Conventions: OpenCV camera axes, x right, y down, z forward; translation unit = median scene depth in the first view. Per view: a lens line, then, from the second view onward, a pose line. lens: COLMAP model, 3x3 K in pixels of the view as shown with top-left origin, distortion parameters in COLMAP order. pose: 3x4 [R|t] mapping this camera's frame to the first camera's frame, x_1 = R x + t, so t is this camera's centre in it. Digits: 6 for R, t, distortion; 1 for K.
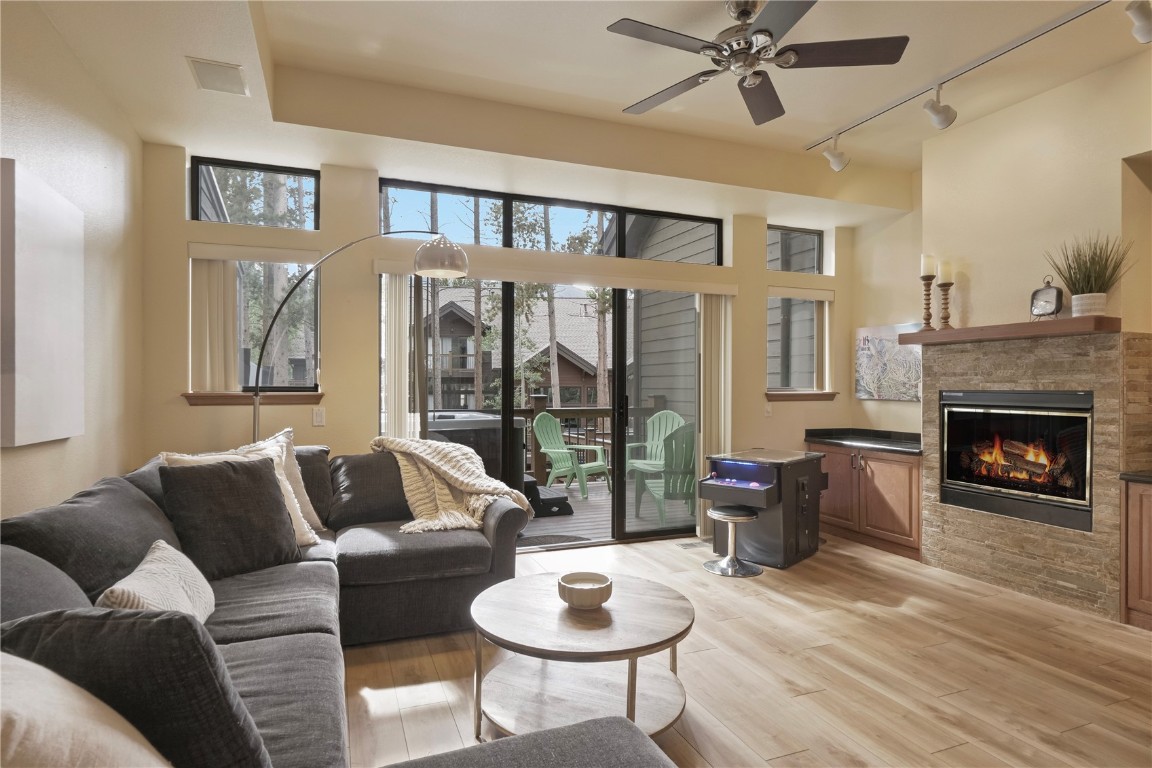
lens RADIAL K [[603.8, 0, 570.7], [0, 603.8, 387.3], [0, 0, 1]] dist [-0.006759, -0.000916]
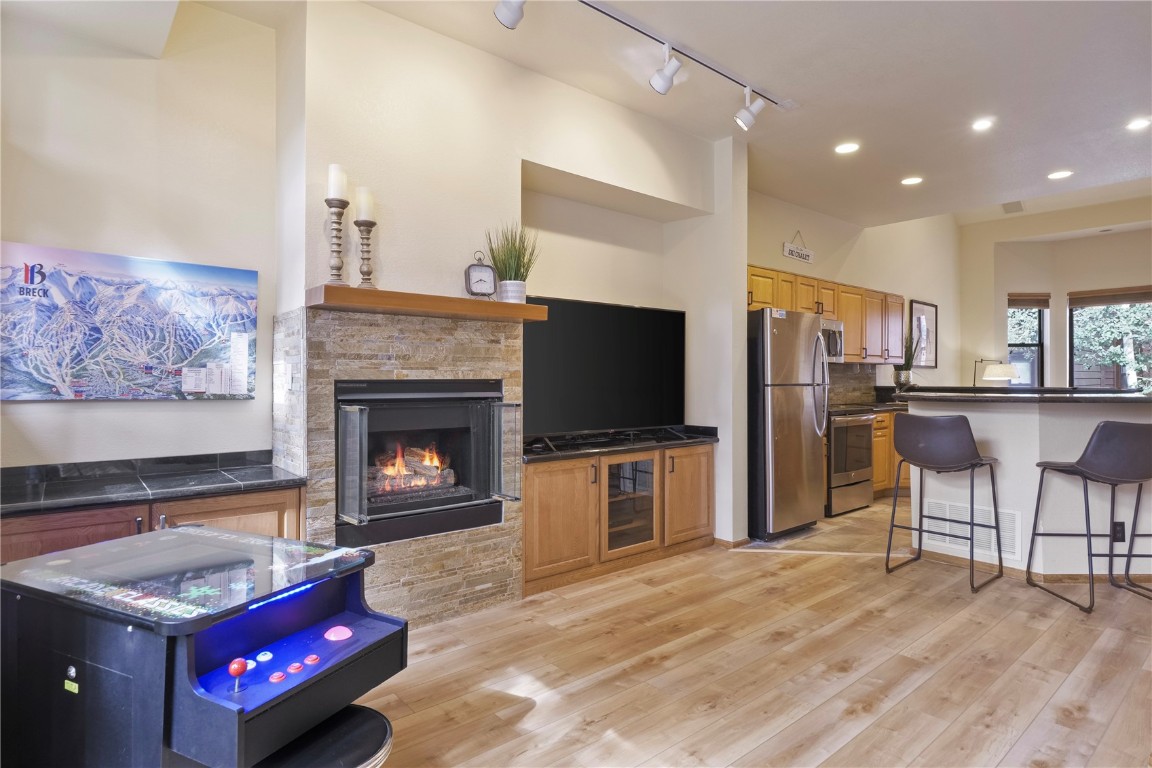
lens RADIAL K [[612.1, 0, 575.9], [0, 612.1, 374.1], [0, 0, 1]] dist [-0.011582, -0.000564]
pose [[-0.312381, 0.001100, 0.949956, -0.118999], [-0.001454, 0.999998, -0.001636, -0.000845], [-0.949956, -0.001892, -0.312378, 1.125669]]
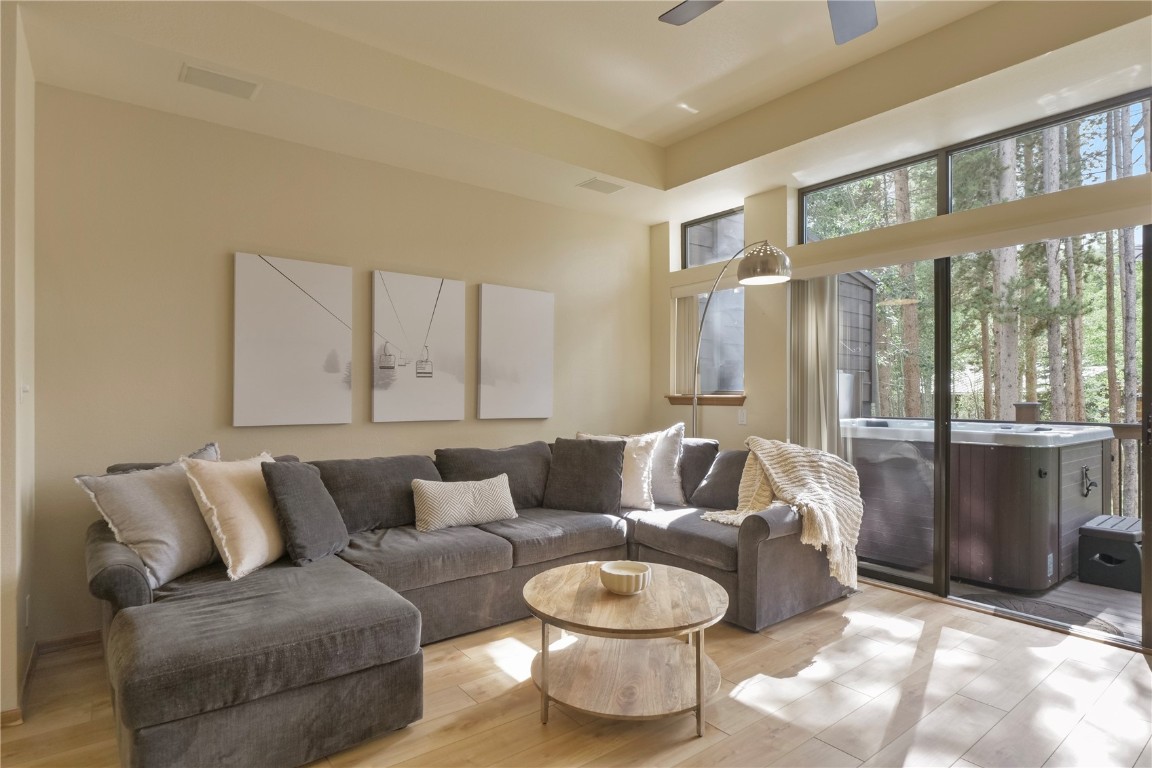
lens RADIAL K [[602.7, 0, 593.4], [0, 602.7, 398.8], [0, 0, 1]] dist [-0.000872, -0.000186]
pose [[0.293498, 0.004243, -0.955950, 0.654323], [-0.002666, 0.999990, 0.003620, 0.010938], [0.955956, 0.001486, 0.293506, 0.412747]]
